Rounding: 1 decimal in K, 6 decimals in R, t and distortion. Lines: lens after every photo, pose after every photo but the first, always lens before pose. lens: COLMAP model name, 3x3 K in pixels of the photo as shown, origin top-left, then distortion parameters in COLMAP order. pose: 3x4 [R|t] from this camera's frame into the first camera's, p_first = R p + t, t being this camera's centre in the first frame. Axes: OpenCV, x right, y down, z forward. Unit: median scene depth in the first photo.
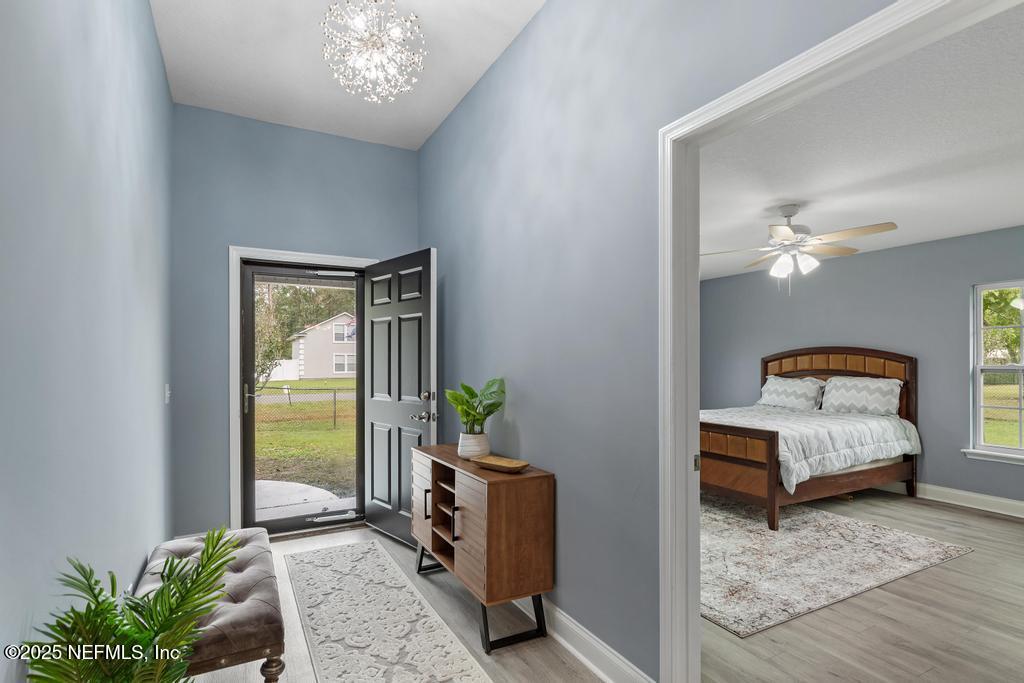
lens RADIAL K [[508.2, 0, 507.8], [0, 508.2, 368.2], [0, 0, 1]] dist [-0.000729, 0.000007]
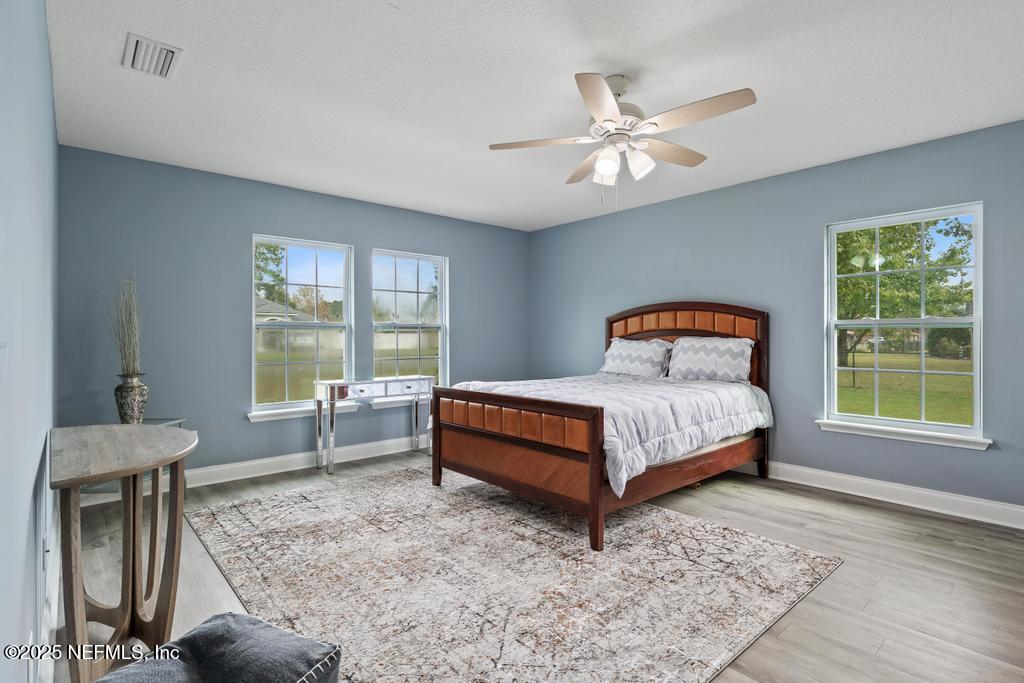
lens RADIAL K [[503.5, 0, 511.6], [0, 503.5, 348.3], [0, 0, 1]] dist [0.001453, -0.000256]
pose [[0.974001, -0.005417, 0.226478, 0.238011], [0.003444, 0.999953, 0.009105, 0.034947], [-0.226517, -0.008089, 0.973974, 0.335033]]
